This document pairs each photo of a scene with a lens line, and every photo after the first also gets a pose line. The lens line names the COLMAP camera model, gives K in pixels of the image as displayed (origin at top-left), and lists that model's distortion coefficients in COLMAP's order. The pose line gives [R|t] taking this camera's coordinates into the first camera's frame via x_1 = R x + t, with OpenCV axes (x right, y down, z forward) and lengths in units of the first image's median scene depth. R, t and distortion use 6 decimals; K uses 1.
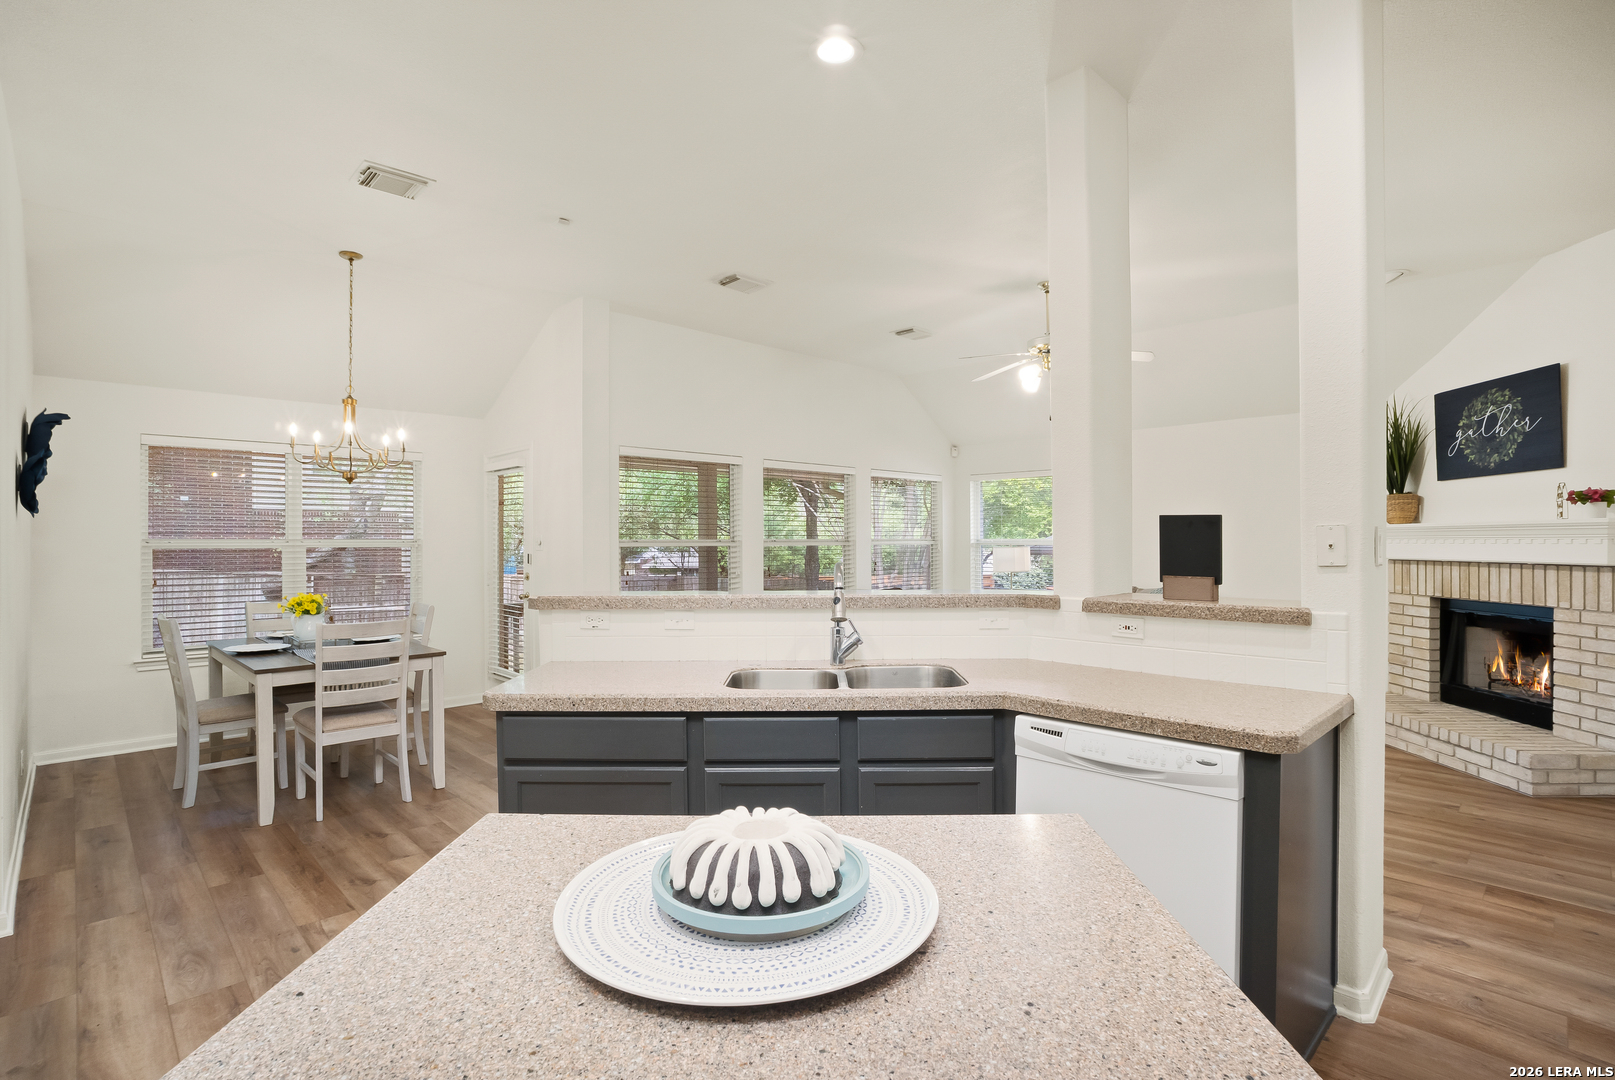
lens RADIAL K [[755.2, 0, 799.0], [0, 755.2, 543.6], [0, 0, 1]] dist [-0.067661, 0.027741]
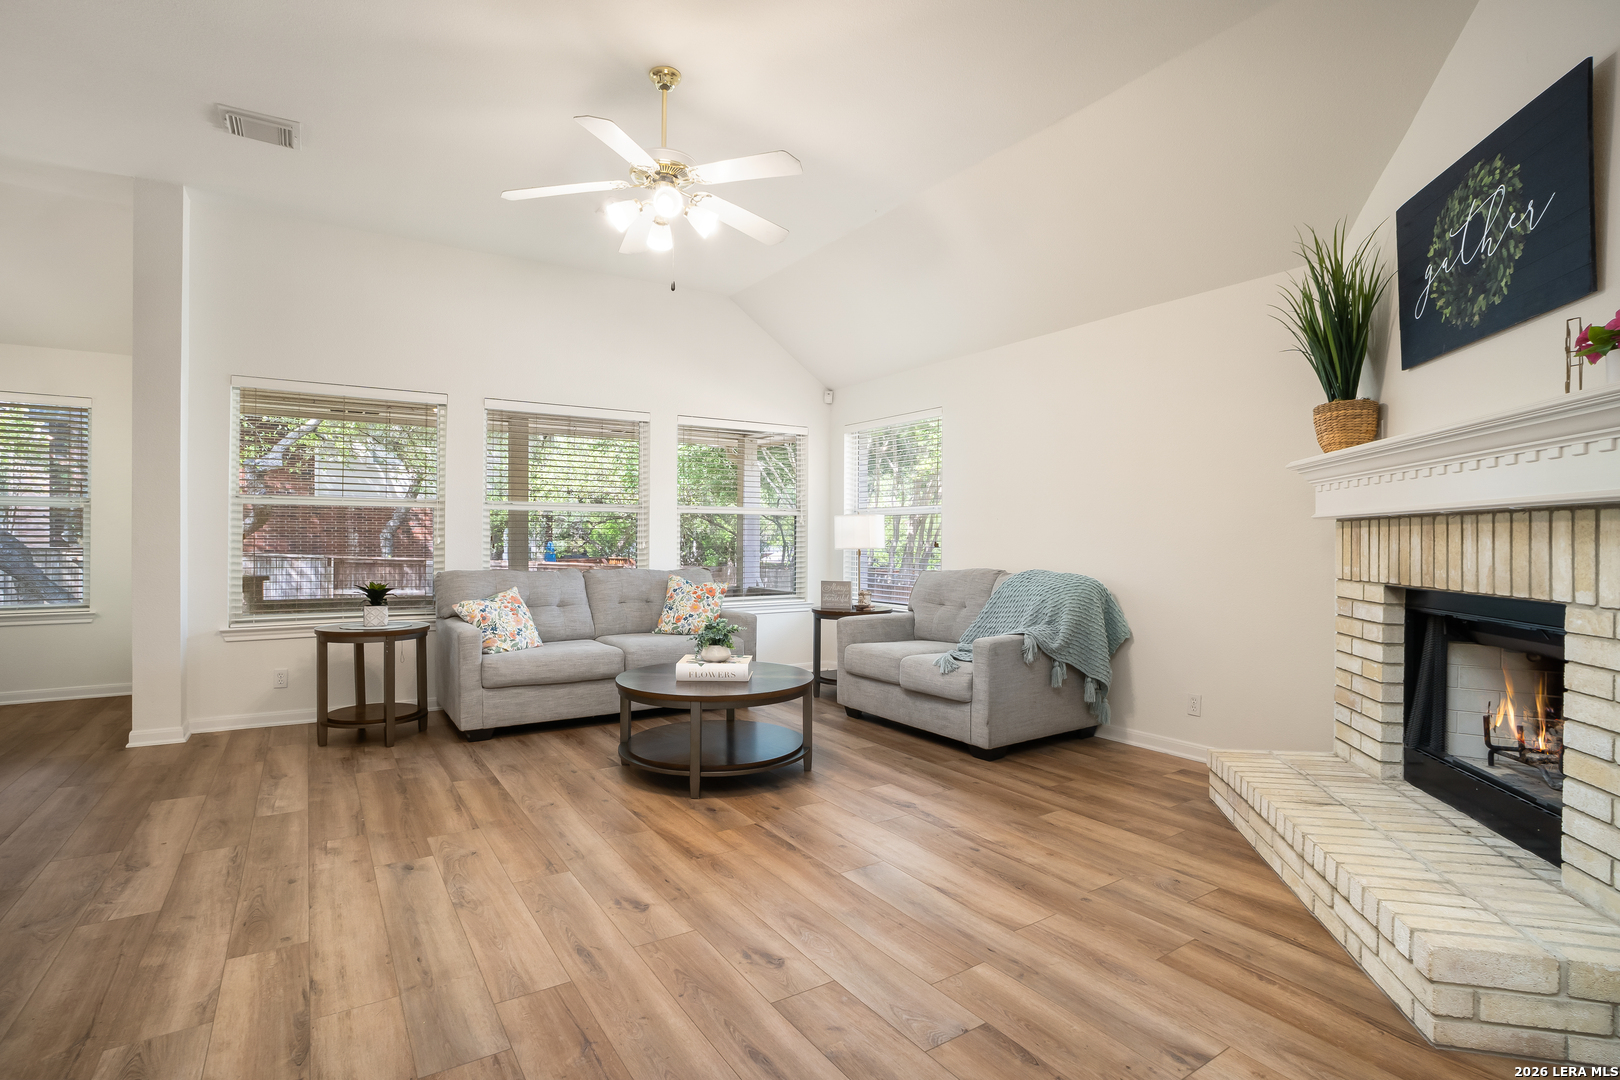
lens RADIAL K [[757.5, 0, 801.5], [0, 757.5, 543.6], [0, 0, 1]] dist [-0.067661, 0.027741]
pose [[0.981917, 0.005396, -0.189233, 0.595857], [-0.004689, 0.999980, 0.004186, 0.046148], [0.189251, -0.003223, 0.981923, 0.421231]]
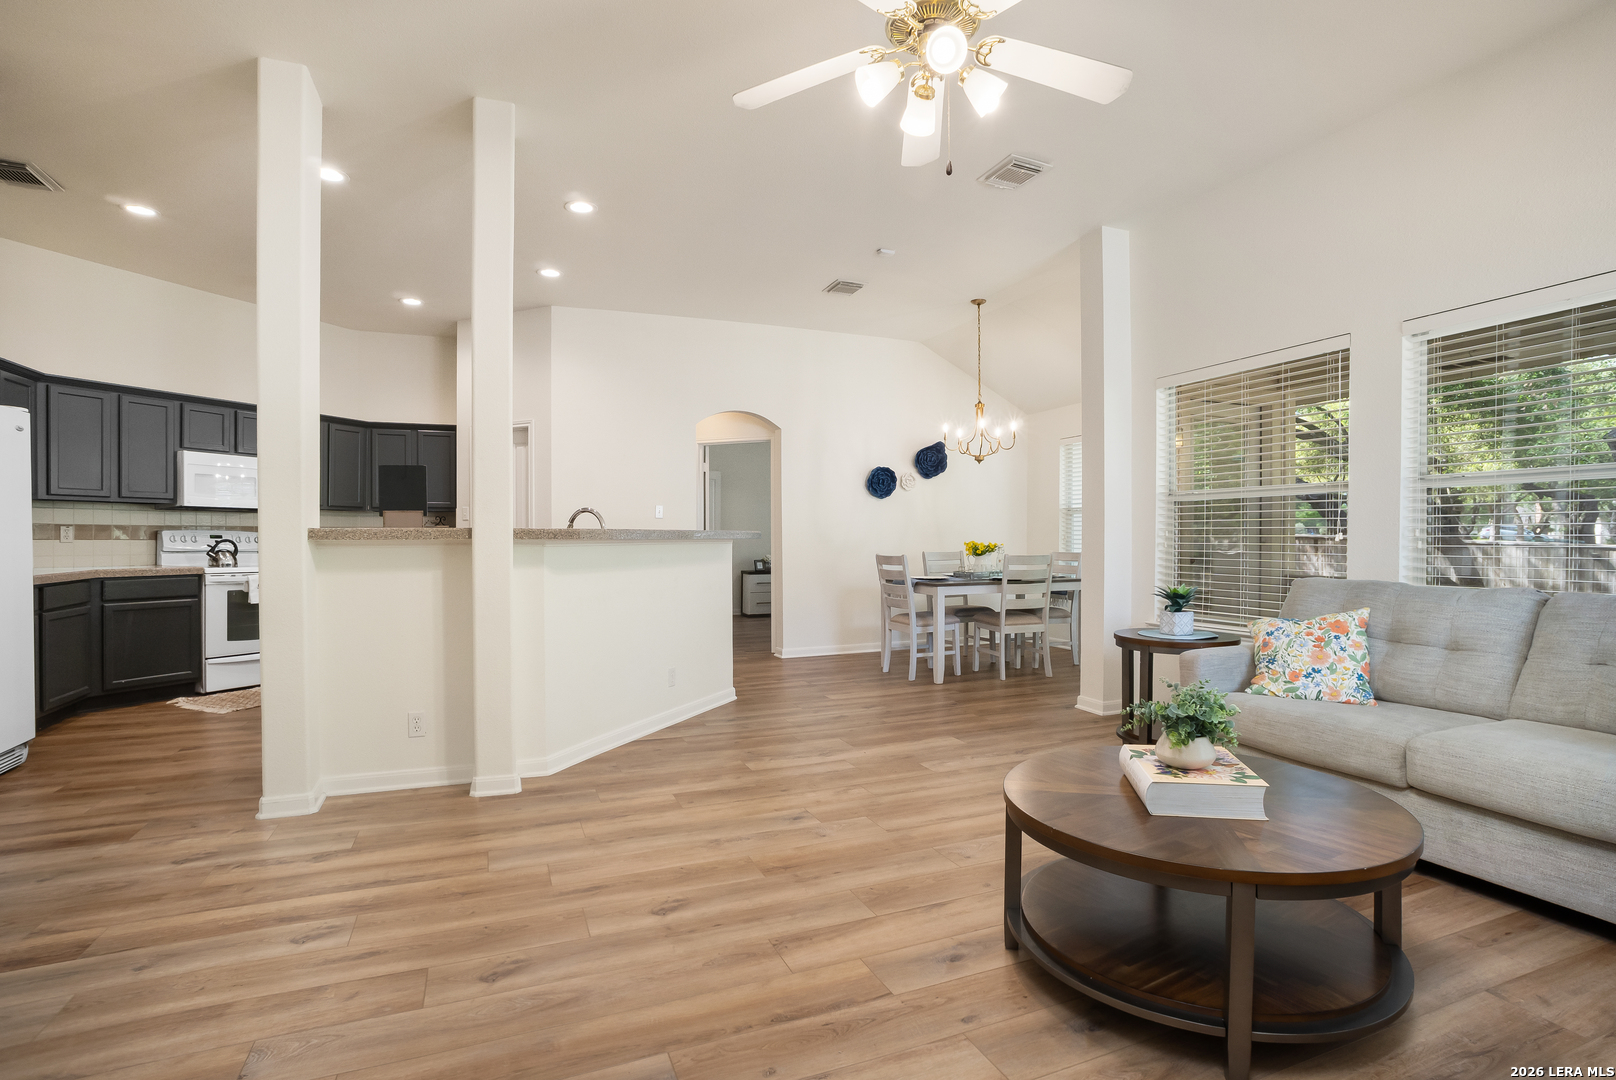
lens RADIAL K [[805.1, 0, 808.0], [0, 805.1, 540.0], [0, 0, 1]] dist [-0.058445, 0.045936]
pose [[-0.367107, 0.006813, -0.930154, 0.838960], [0.004799, 0.999974, 0.005430, 0.047688], [0.930166, -0.002470, -0.367130, 1.156122]]
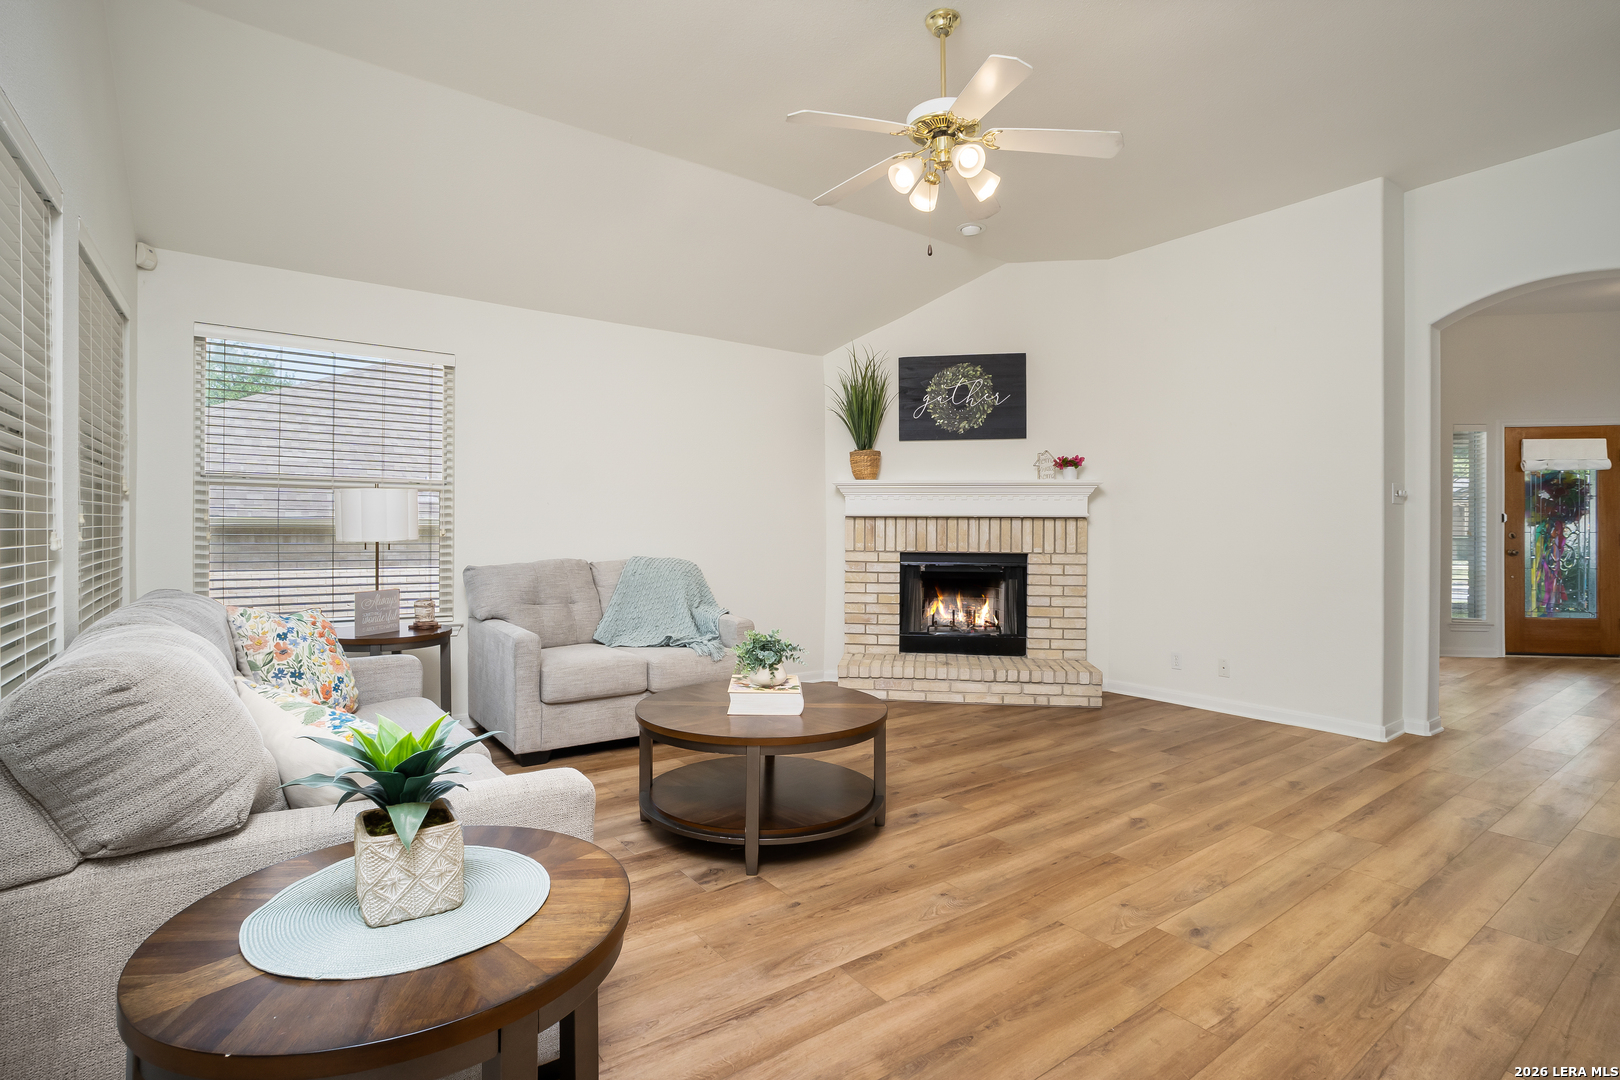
lens RADIAL K [[791.8, 0, 803.4], [0, 791.8, 532.3], [0, 0, 1]] dist [-0.055993, 0.028691]
pose [[0.142648, -0.002509, 0.989770, -0.285298], [-0.005421, 0.999980, 0.003316, 0.045792], [-0.989759, -0.005839, 0.142632, 1.067233]]
